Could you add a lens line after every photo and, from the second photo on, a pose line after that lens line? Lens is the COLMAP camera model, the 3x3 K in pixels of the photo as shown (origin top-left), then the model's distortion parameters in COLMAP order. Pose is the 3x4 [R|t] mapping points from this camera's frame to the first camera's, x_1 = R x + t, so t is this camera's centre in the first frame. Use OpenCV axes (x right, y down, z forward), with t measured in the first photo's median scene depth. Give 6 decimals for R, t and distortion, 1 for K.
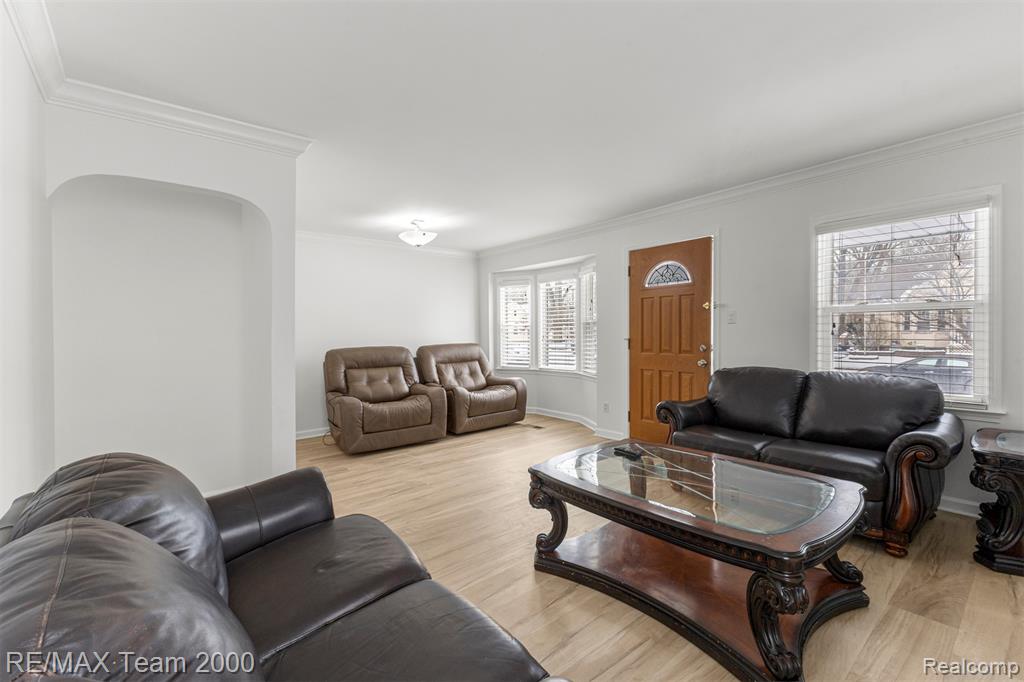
lens RADIAL K [[445.7, 0, 510.4], [0, 445.7, 335.0], [0, 0, 1]] dist [0.010134, -0.001439]
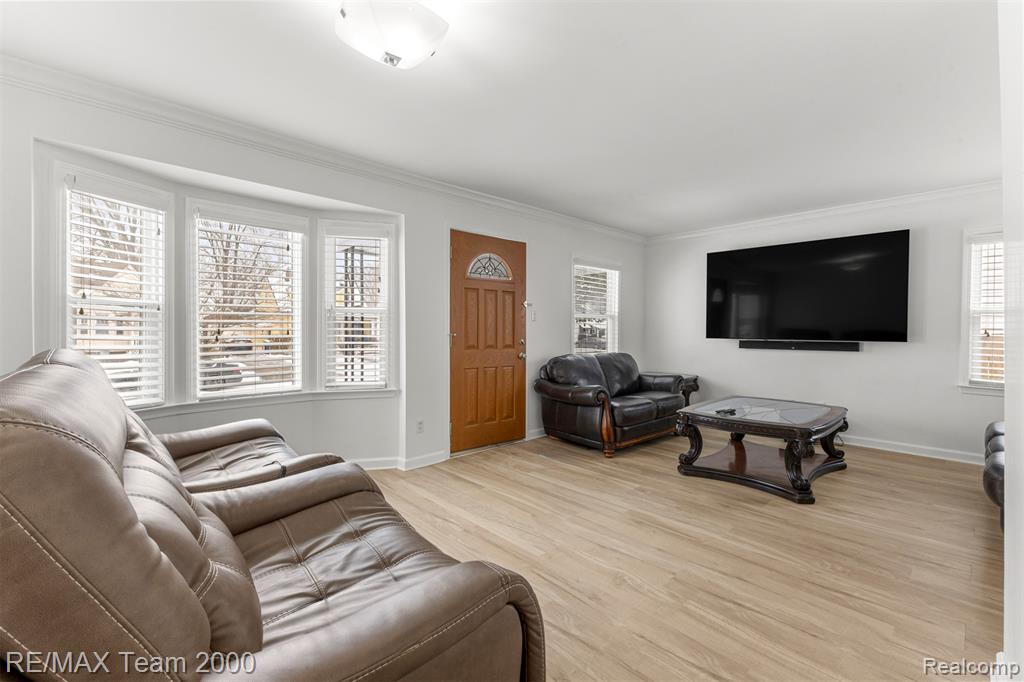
lens RADIAL K [[445.7, 0, 507.3], [0, 445.7, 340.0], [0, 0, 1]] dist [0.010134, -0.001439]
pose [[-0.058543, -0.020656, 0.998071, -0.612038], [0.003424, 0.999776, 0.020892, 0.001965], [-0.998279, 0.004640, -0.058459, 1.006430]]
